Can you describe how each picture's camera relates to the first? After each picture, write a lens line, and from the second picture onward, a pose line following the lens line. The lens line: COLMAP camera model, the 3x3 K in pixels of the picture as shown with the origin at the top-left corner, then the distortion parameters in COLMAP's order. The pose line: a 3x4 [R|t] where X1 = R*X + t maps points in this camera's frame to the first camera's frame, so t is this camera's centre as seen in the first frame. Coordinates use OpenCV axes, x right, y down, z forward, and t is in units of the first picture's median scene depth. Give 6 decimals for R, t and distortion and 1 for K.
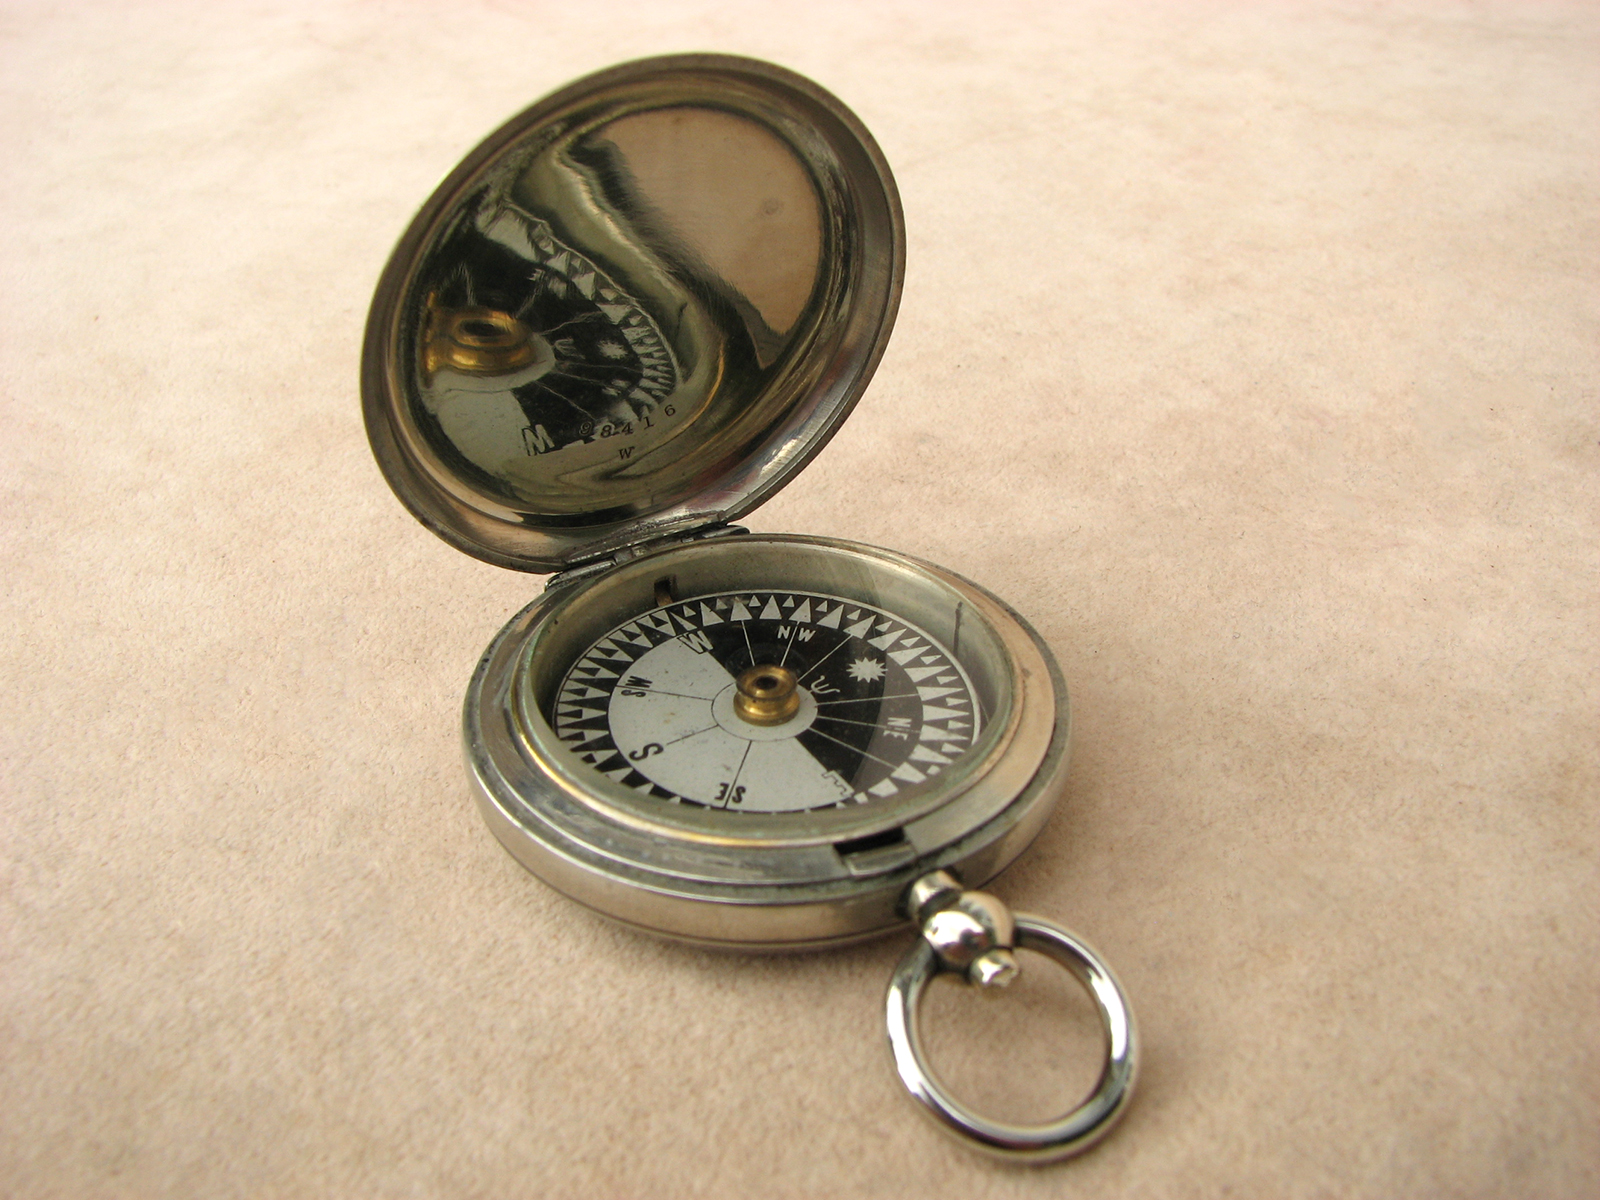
lens RADIAL K [[1702.9, 0, 800.0], [0, 1702.9, 600.0], [0, 0, 1]] dist [-0.105246, -0.003474]
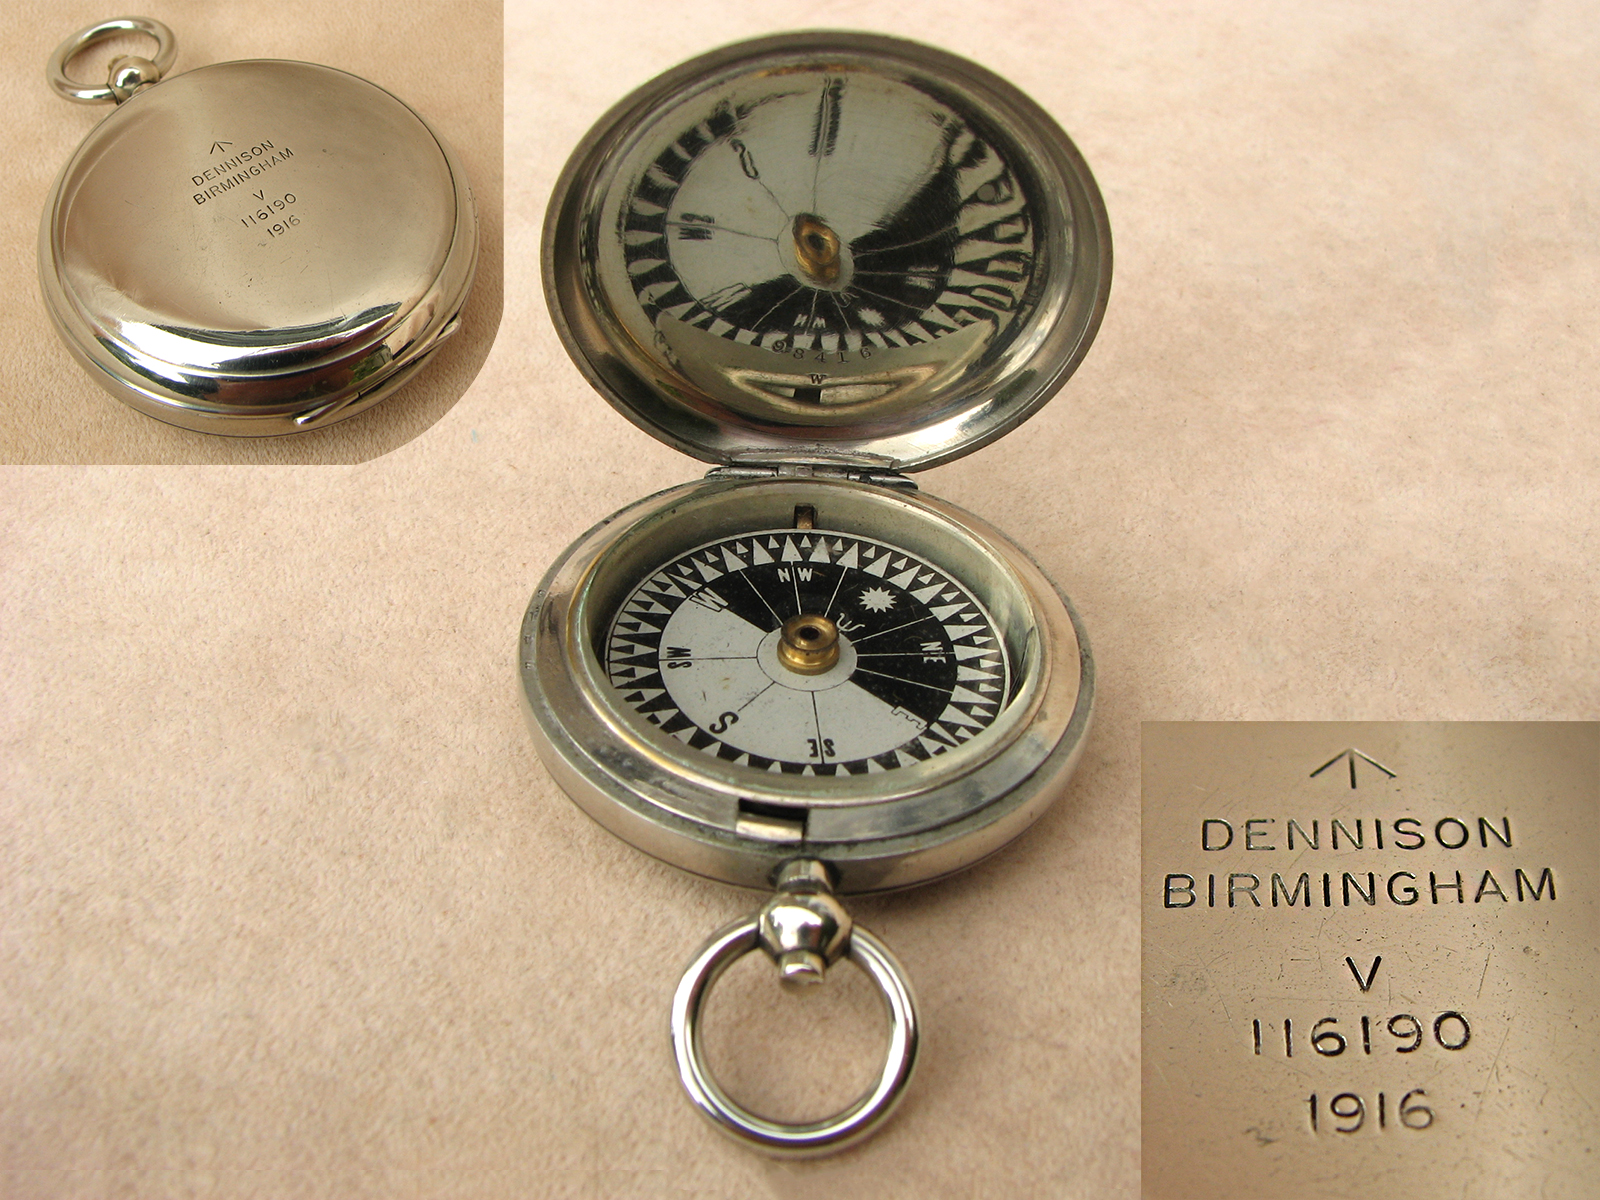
lens RADIAL K [[1702.9, 0, 800.0], [0, 1702.9, 600.0], [0, 0, 1]] dist [-0.105246, -0.003474]
pose [[0.977355, -0.097026, 0.188050, -0.226041], [0.073877, 0.989220, 0.126434, -0.096862], [-0.198290, -0.109678, 0.973987, -0.006603]]
